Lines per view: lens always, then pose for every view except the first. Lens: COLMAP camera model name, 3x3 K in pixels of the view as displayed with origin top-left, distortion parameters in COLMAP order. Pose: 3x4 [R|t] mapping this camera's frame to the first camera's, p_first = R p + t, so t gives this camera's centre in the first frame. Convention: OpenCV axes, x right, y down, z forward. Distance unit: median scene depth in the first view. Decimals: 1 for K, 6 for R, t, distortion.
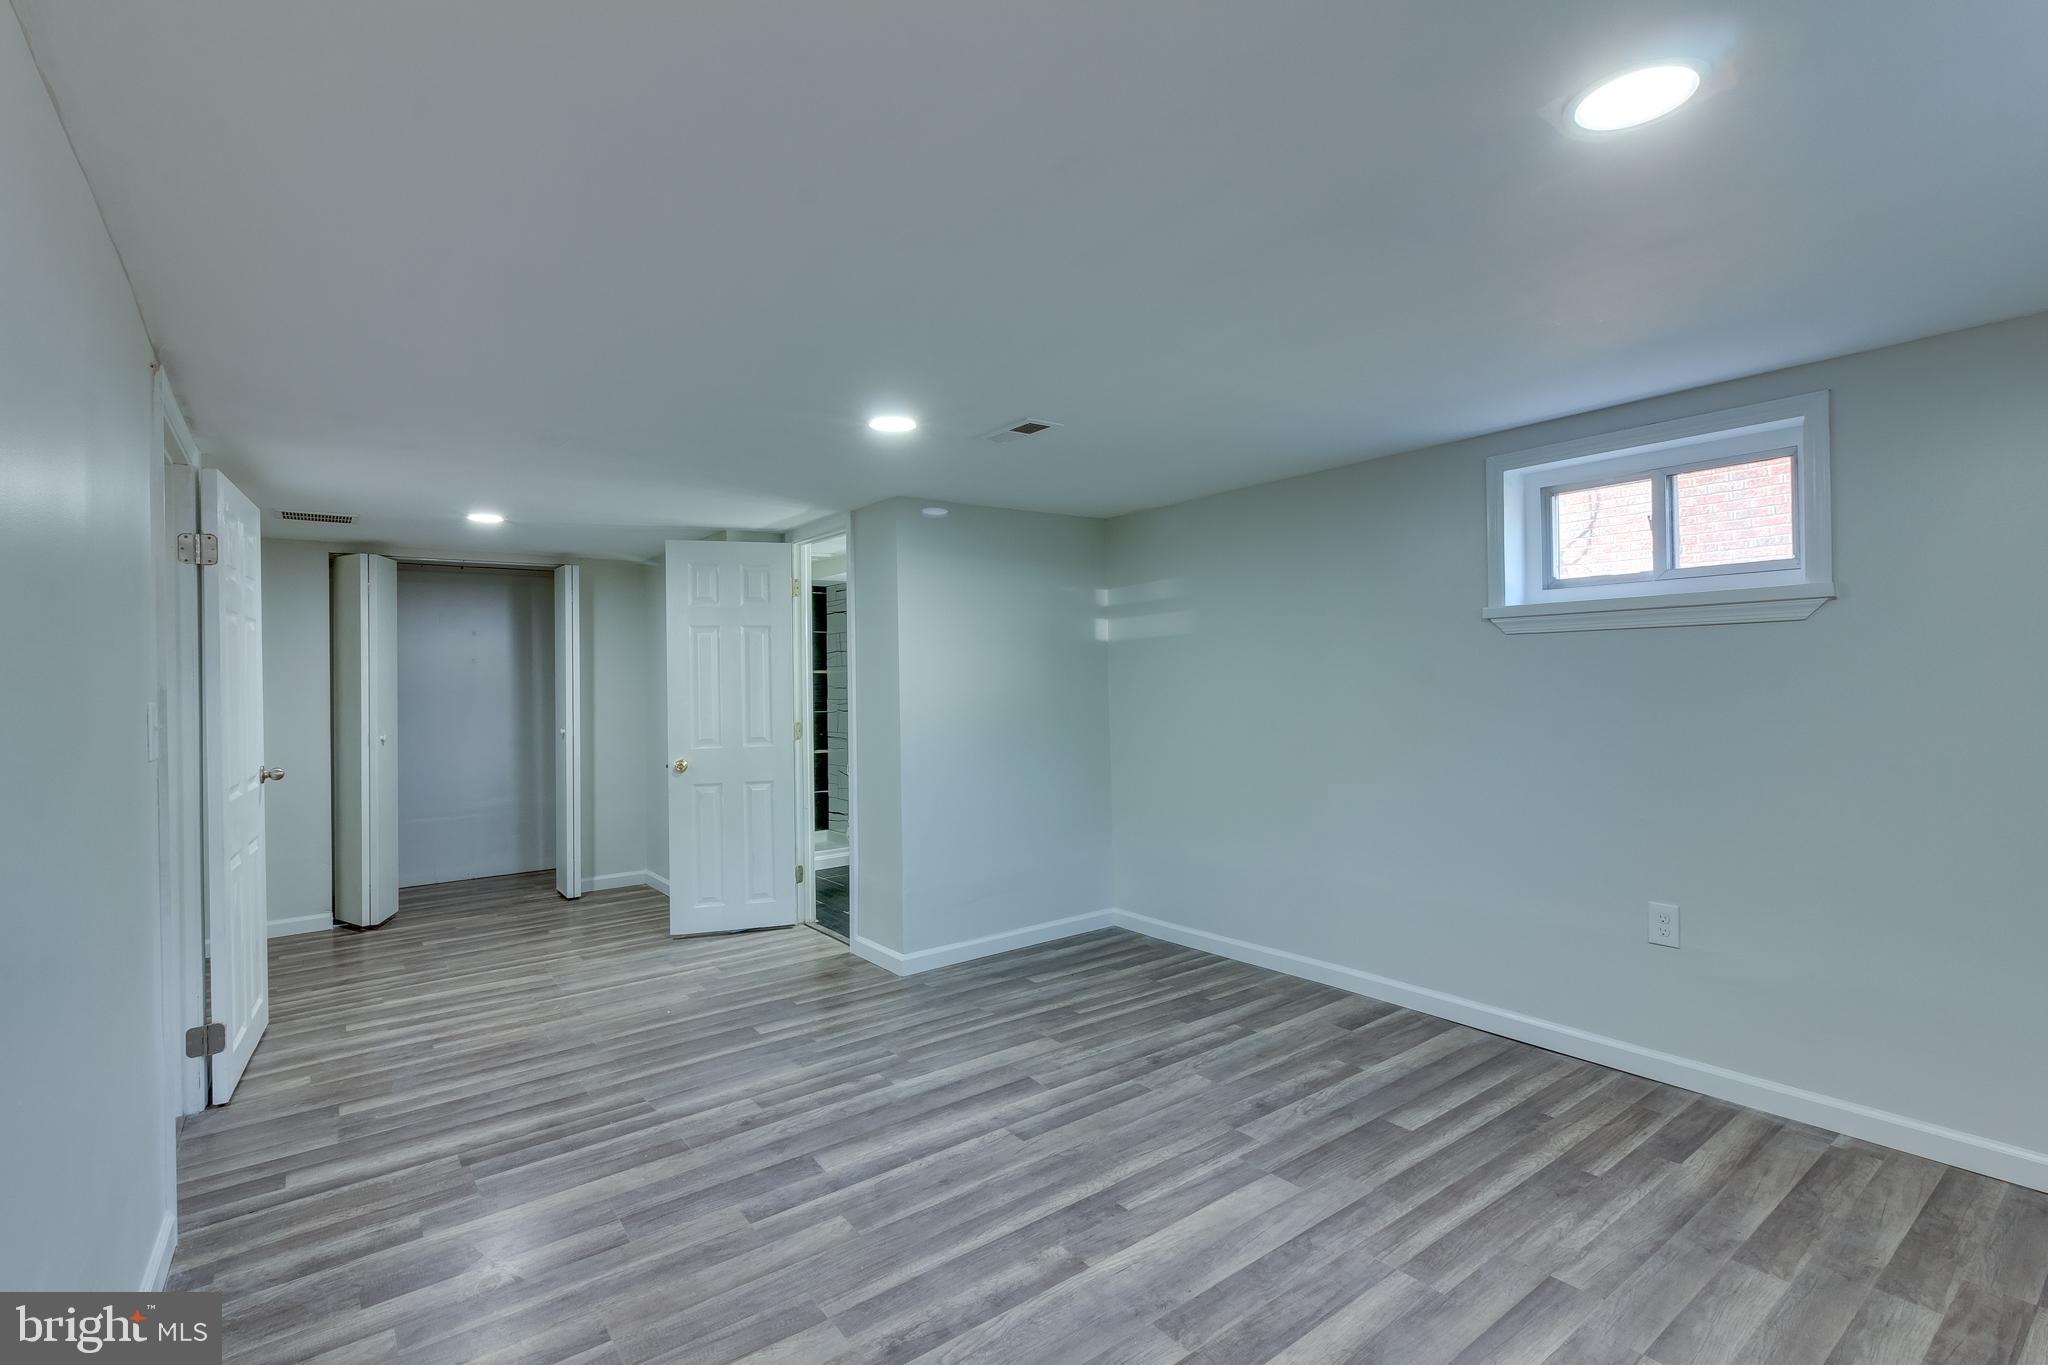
lens RADIAL K [[946.9, 0, 1009.5], [0, 946.9, 667.9], [0, 0, 1]] dist [-0.001390, 0.000674]
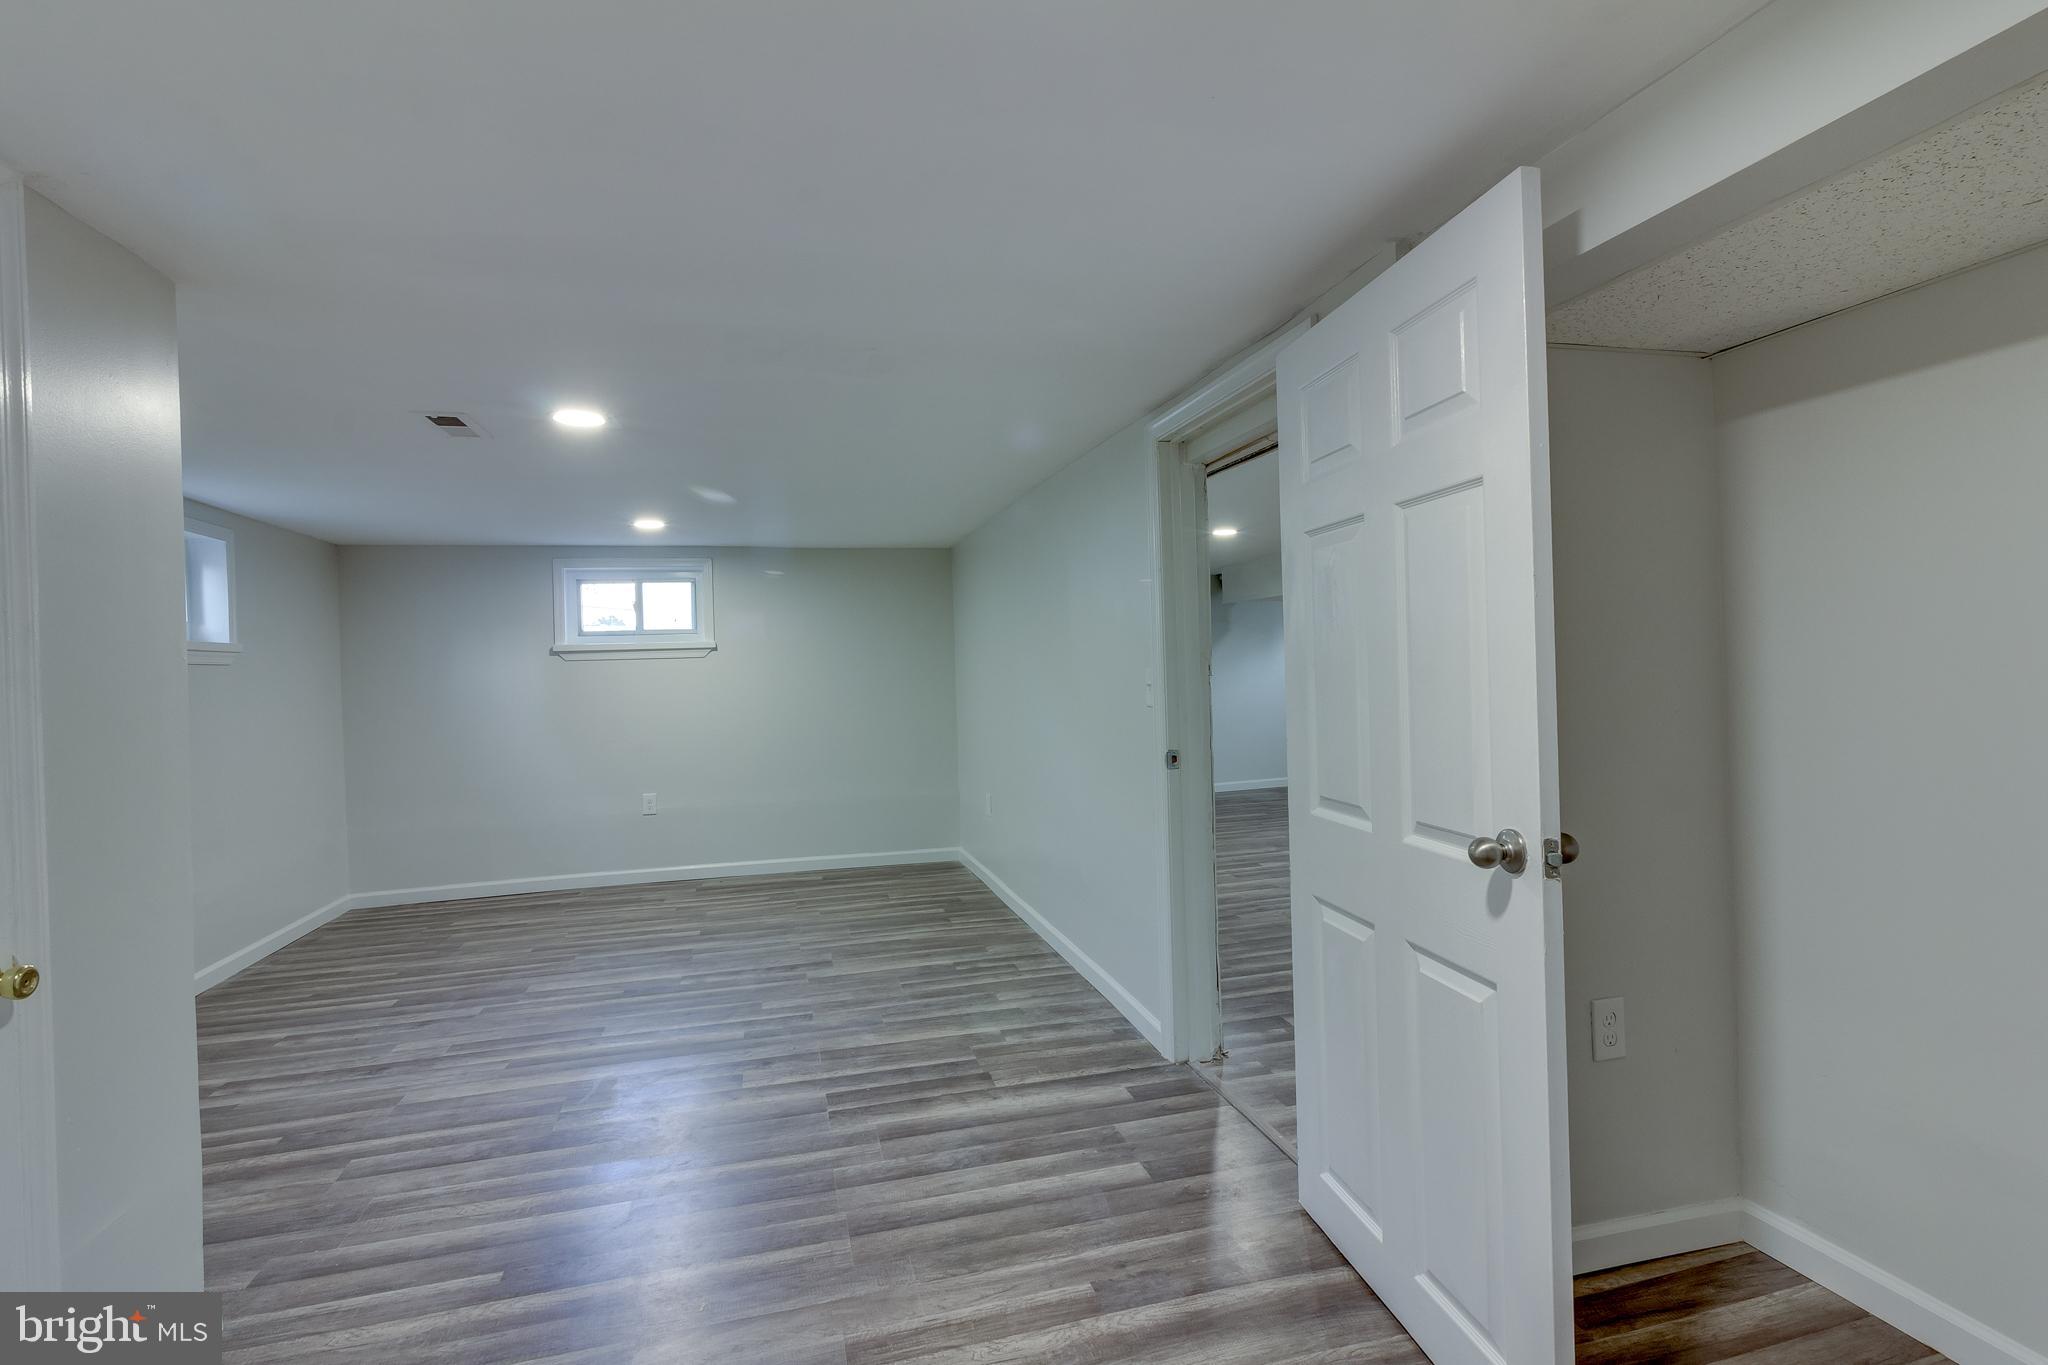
lens RADIAL K [[946.9, 0, 1009.5], [0, 946.9, 667.9], [0, 0, 1]] dist [-0.001390, 0.000674]
pose [[-0.925783, 0.046307, 0.375209, -0.992614], [0.041910, 0.998924, -0.019874, 0.042471], [-0.375726, -0.002674, -0.926727, 1.937507]]
